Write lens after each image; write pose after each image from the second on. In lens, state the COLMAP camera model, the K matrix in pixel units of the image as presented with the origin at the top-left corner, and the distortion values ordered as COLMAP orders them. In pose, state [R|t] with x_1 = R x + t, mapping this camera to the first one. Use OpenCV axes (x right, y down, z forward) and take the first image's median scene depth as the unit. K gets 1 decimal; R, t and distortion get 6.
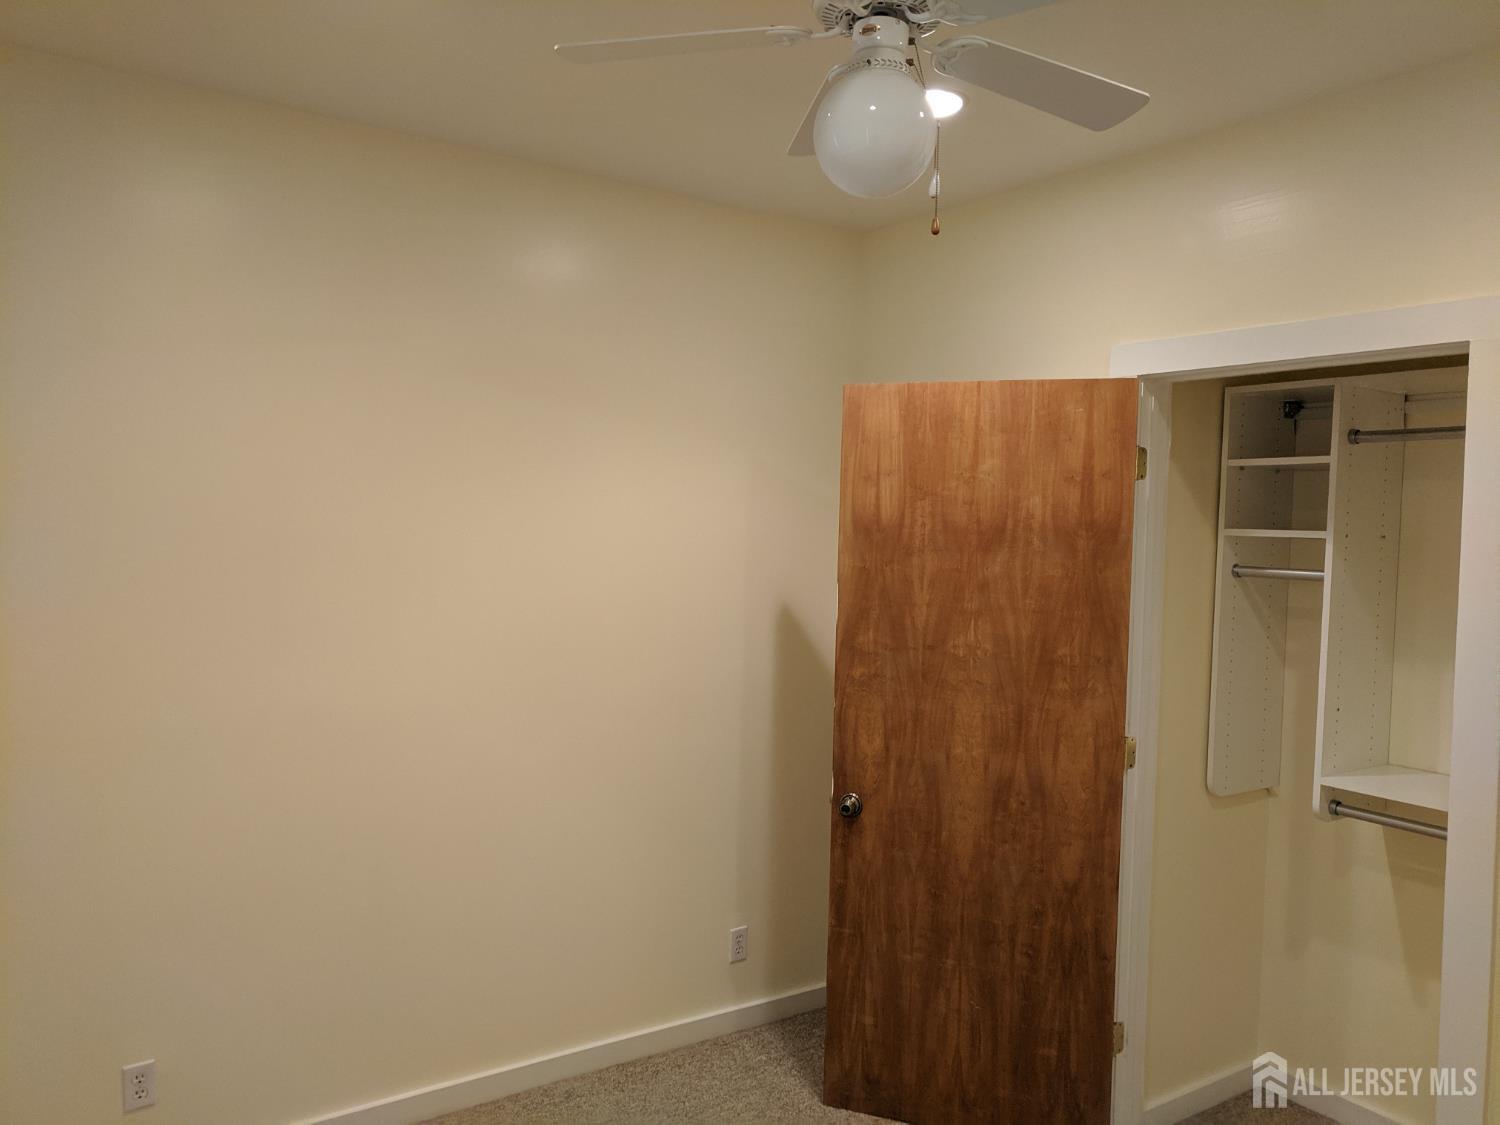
lens RADIAL K [[1144.3, 0, 750.3], [0, 1144.3, 563.1], [0, 0, 1]] dist [-0.014099, 0.022413]
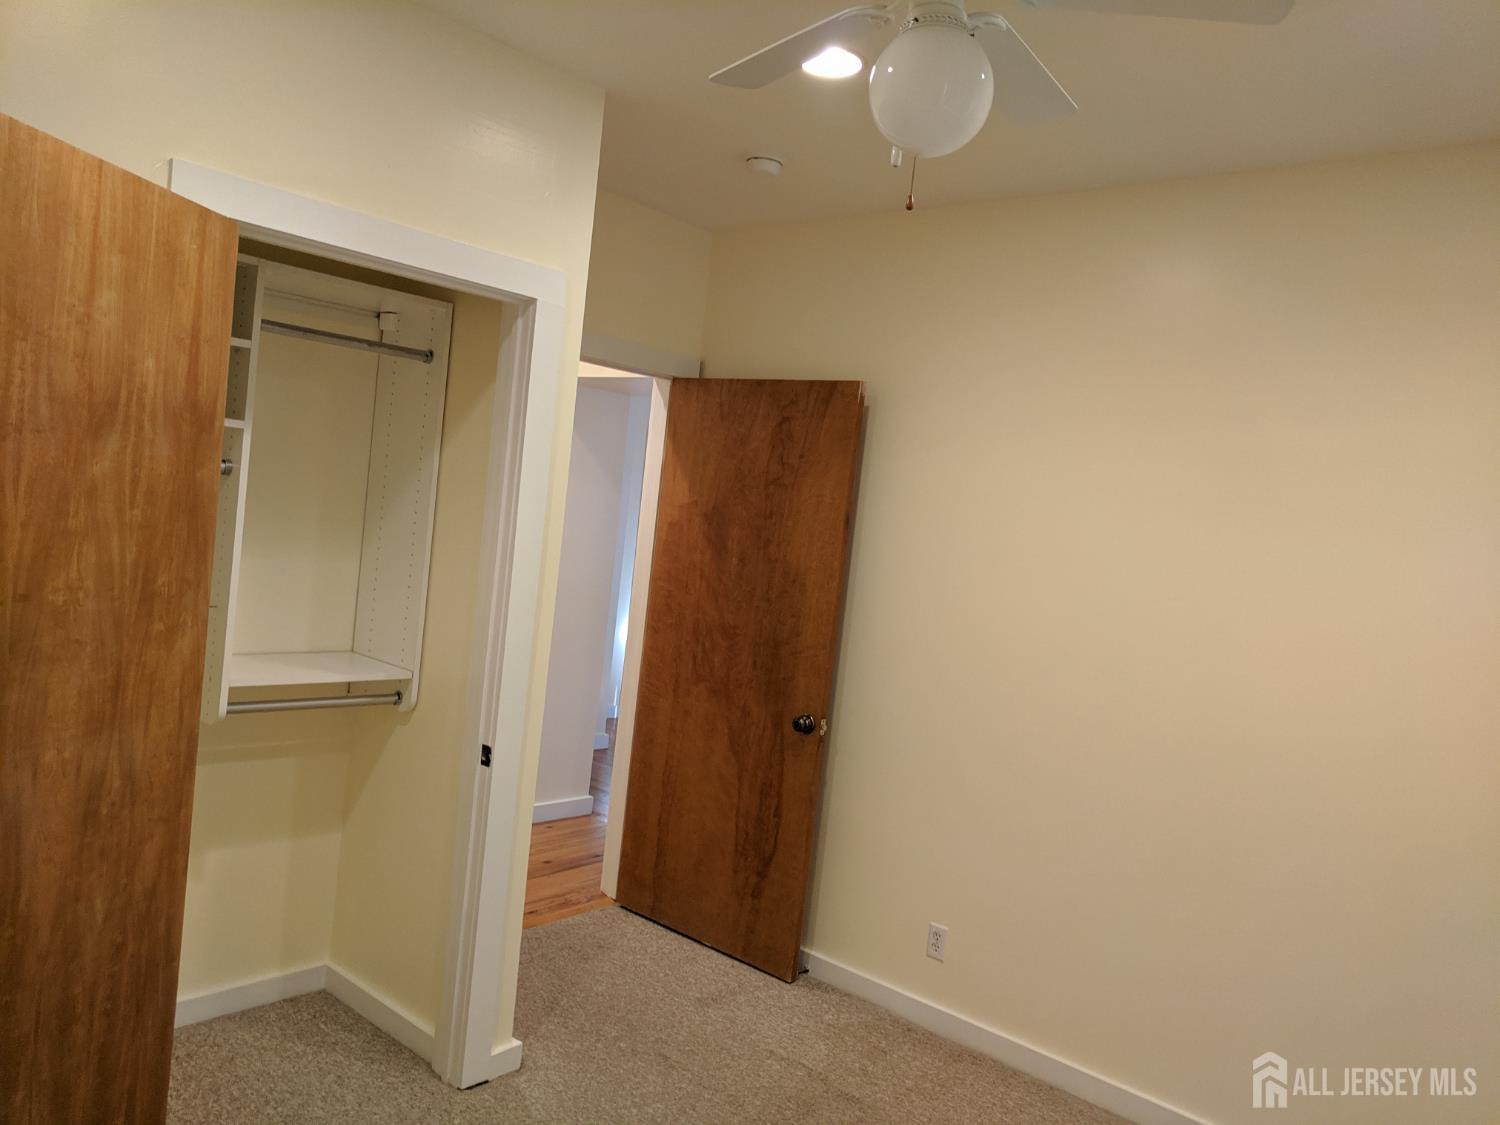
lens RADIAL K [[1144.3, 0, 750.6], [0, 1144.3, 564.7], [0, 0, 1]] dist [-0.014099, 0.022413]
pose [[-0.252035, -0.103044, 0.962216, -0.503230], [-0.085218, 0.992815, 0.084000, -0.023692], [-0.963959, -0.060827, -0.259006, 0.810993]]
